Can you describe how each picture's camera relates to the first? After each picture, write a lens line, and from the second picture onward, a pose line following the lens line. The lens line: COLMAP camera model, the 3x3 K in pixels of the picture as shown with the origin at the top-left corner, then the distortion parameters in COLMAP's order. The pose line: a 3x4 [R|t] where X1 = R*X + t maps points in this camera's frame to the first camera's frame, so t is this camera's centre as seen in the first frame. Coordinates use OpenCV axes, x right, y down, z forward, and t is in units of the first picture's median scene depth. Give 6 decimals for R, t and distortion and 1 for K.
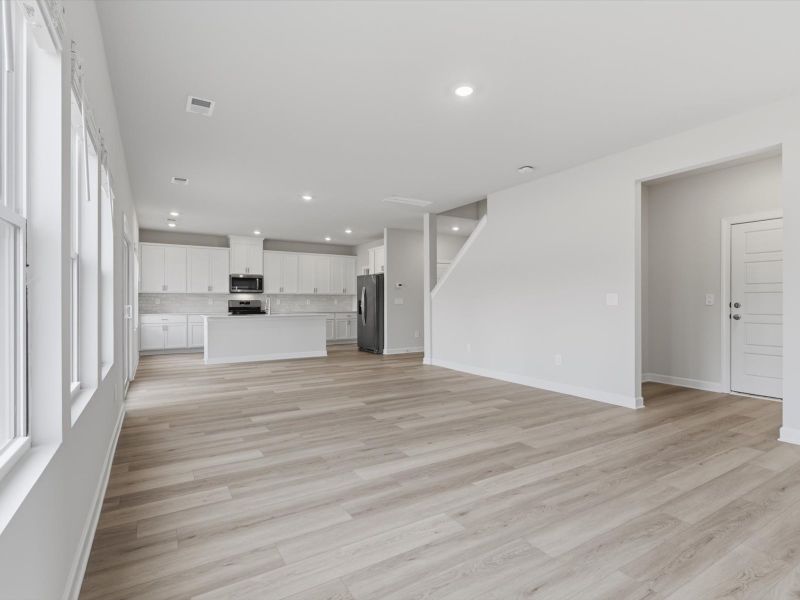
lens RADIAL K [[404.9, 0, 400.0], [0, 404.9, 300.0], [0, 0, 1]] dist [0.002412, 0.000191]
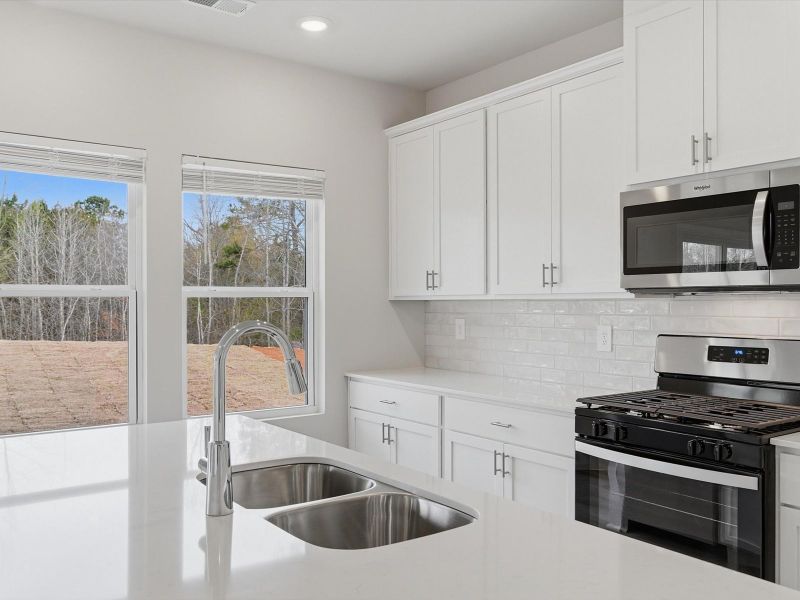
lens RADIAL K [[703.8, 0, 400.0], [0, 703.8, 300.0], [0, 0, 1]] dist [0.010131, 0.003381]
pose [[0.074538, -0.002974, -0.997214, -0.112350], [0.005809, 0.999980, -0.002549, -0.014495], [0.997201, -0.005603, 0.074554, 0.860583]]
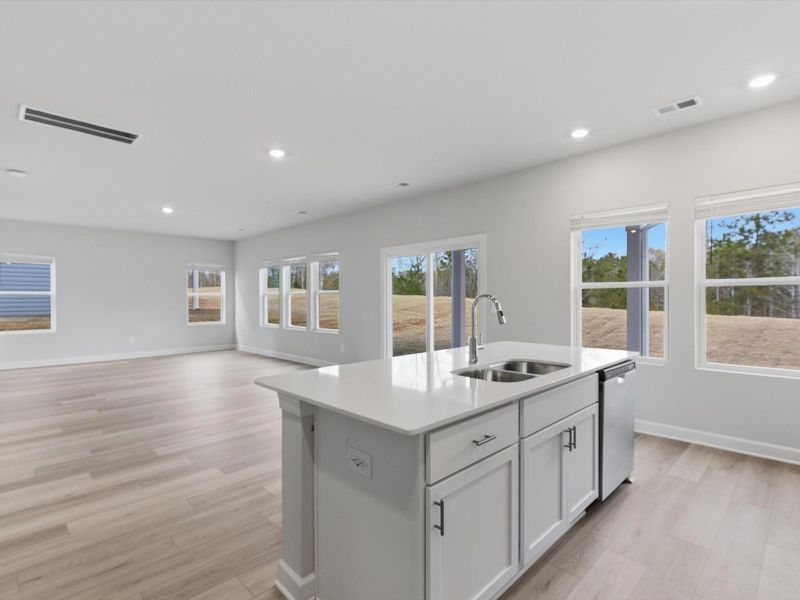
lens RADIAL K [[404.9, 0, 400.0], [0, 404.9, 300.0], [0, 0, 1]] dist [0.002412, 0.000191]
pose [[-0.974215, 0.005984, -0.225541, -0.168806], [0.004948, 0.999974, 0.005158, -0.008950], [0.225567, 0.003909, -0.974220, 1.059160]]
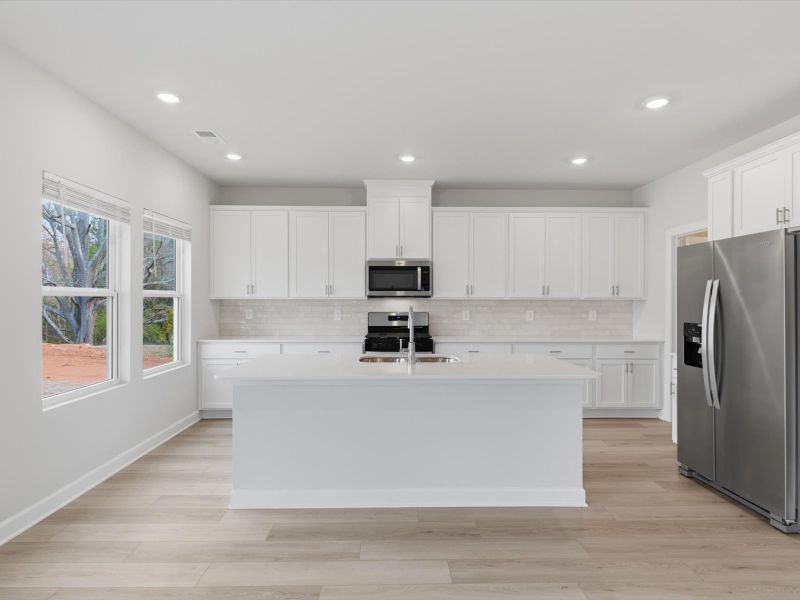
lens RADIAL K [[438.7, 0, 400.0], [0, 438.7, 300.0], [0, 0, 1]] dist [-0.000603, -0.000195]
pose [[0.865141, 0.000793, -0.501529, -0.115397], [-0.000415, 1.000000, 0.000864, -0.015152], [0.501529, -0.000539, 0.865141, 0.549508]]
